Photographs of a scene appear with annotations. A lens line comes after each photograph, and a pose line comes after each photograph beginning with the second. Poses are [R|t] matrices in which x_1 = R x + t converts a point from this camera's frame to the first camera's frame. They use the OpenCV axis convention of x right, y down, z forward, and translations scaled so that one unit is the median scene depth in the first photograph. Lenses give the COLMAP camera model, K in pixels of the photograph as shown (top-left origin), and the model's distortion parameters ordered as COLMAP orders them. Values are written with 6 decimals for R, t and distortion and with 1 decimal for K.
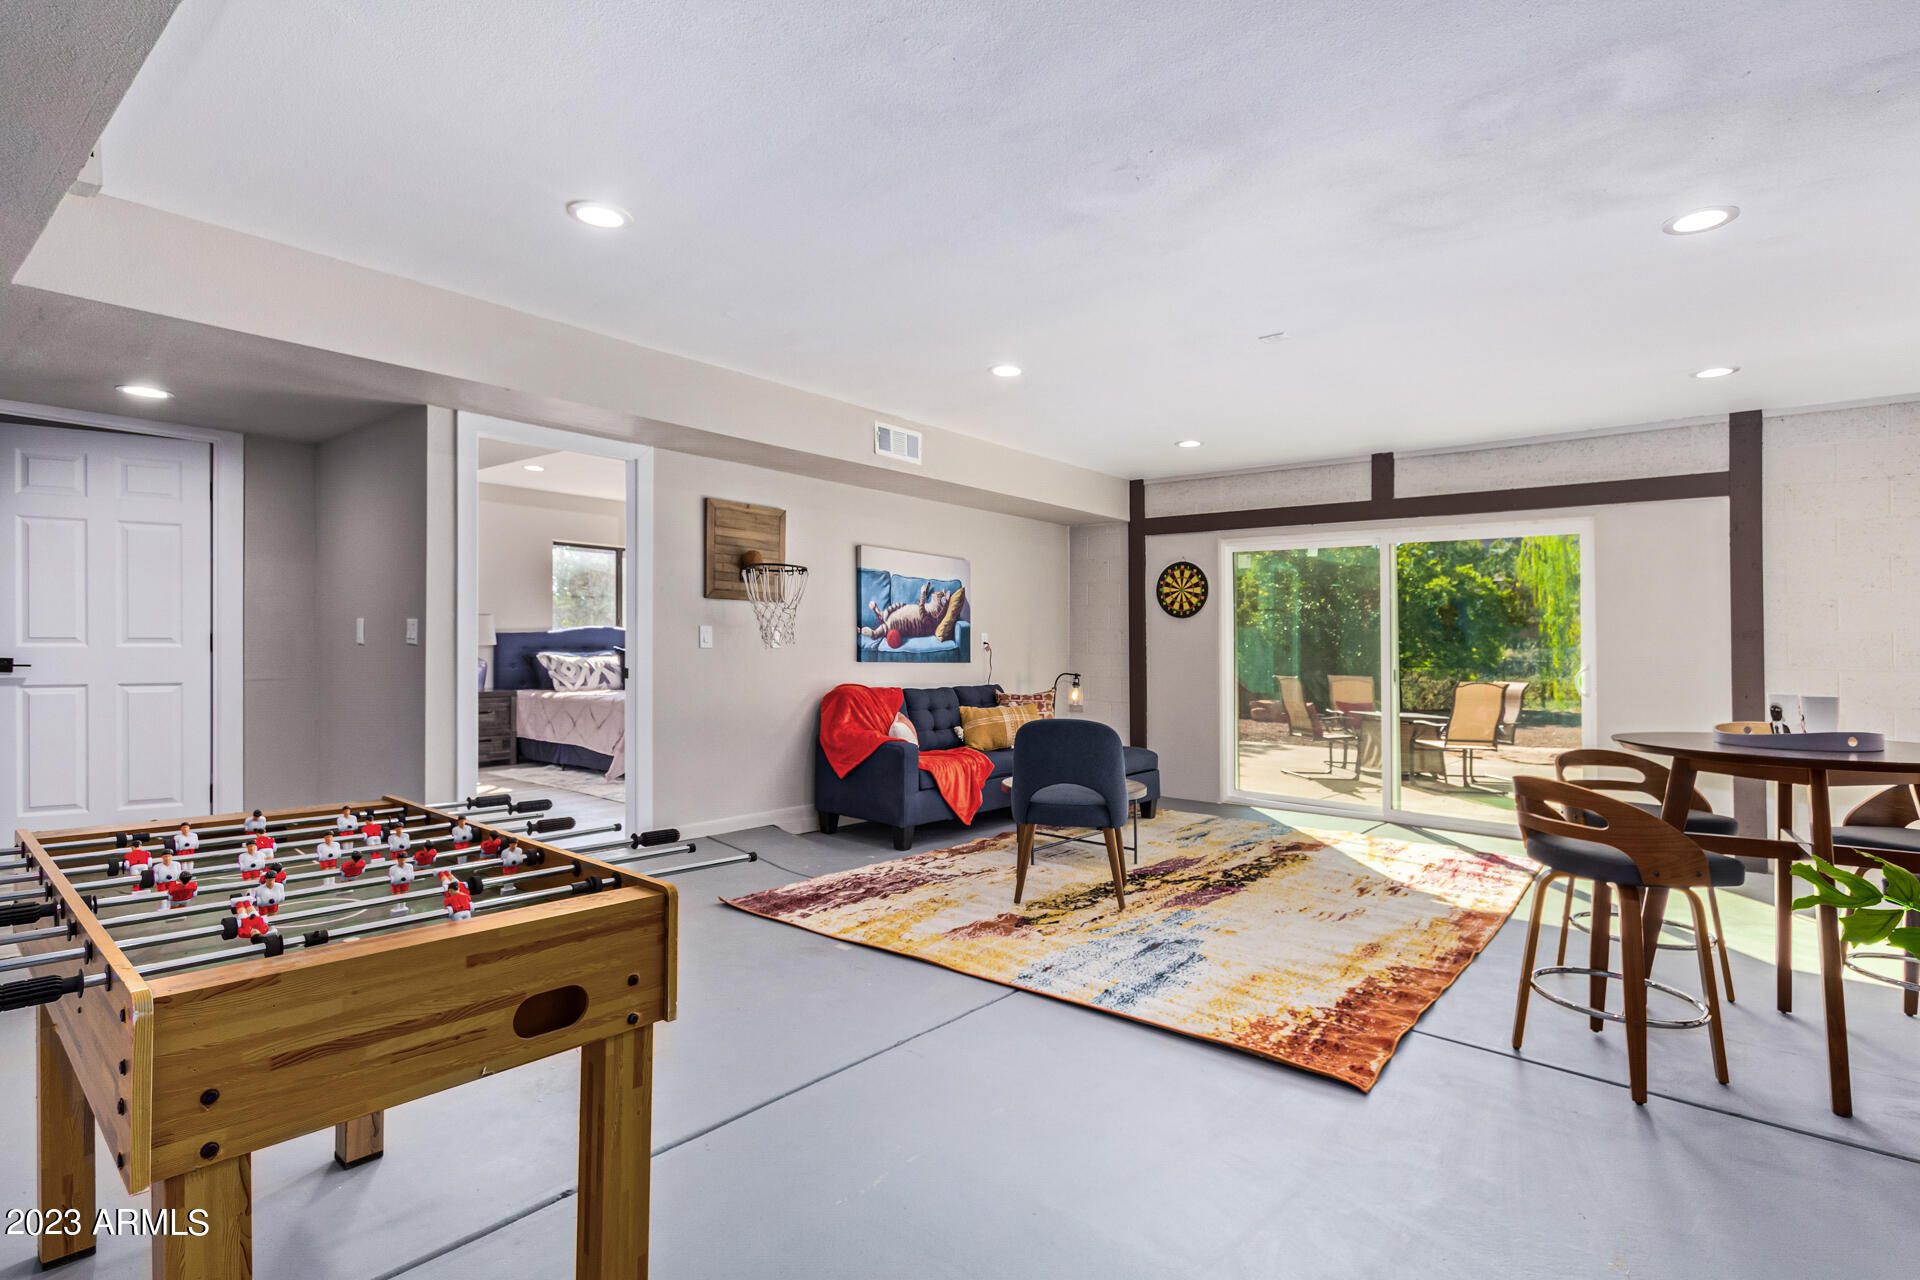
lens RADIAL K [[910.5, 0, 960.0], [0, 910.5, 640.0], [0, 0, 1]] dist [0.020917, -0.000014]
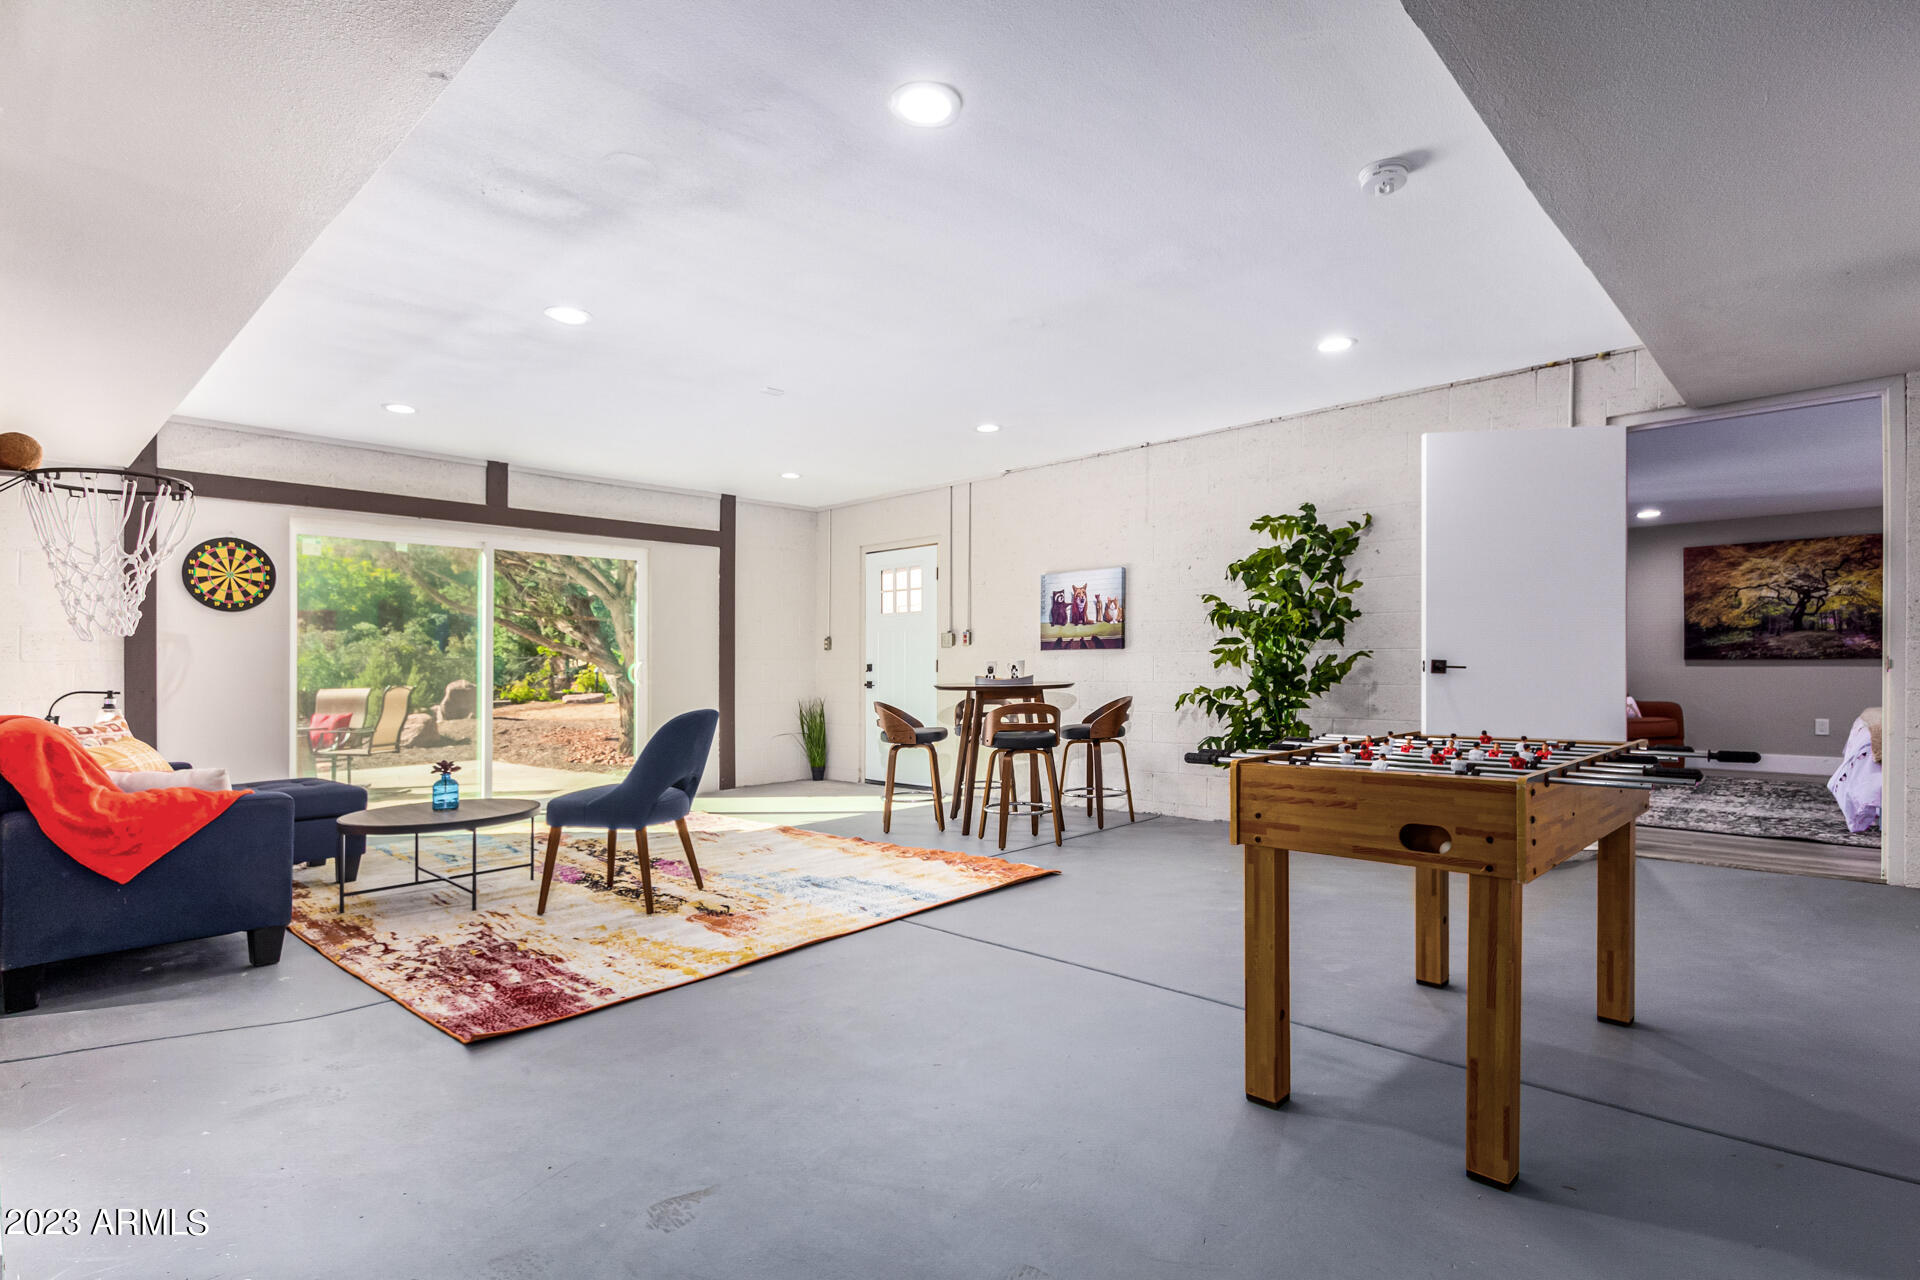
lens RADIAL K [[910.5, 0, 960.0], [0, 910.5, 640.0], [0, 0, 1]] dist [0.020917, -0.000014]
pose [[0.103224, 0.008899, 0.994618, -0.626700], [0.008475, 0.999916, -0.009826, 0.016330], [-0.994622, 0.009443, 0.103140, 0.443598]]
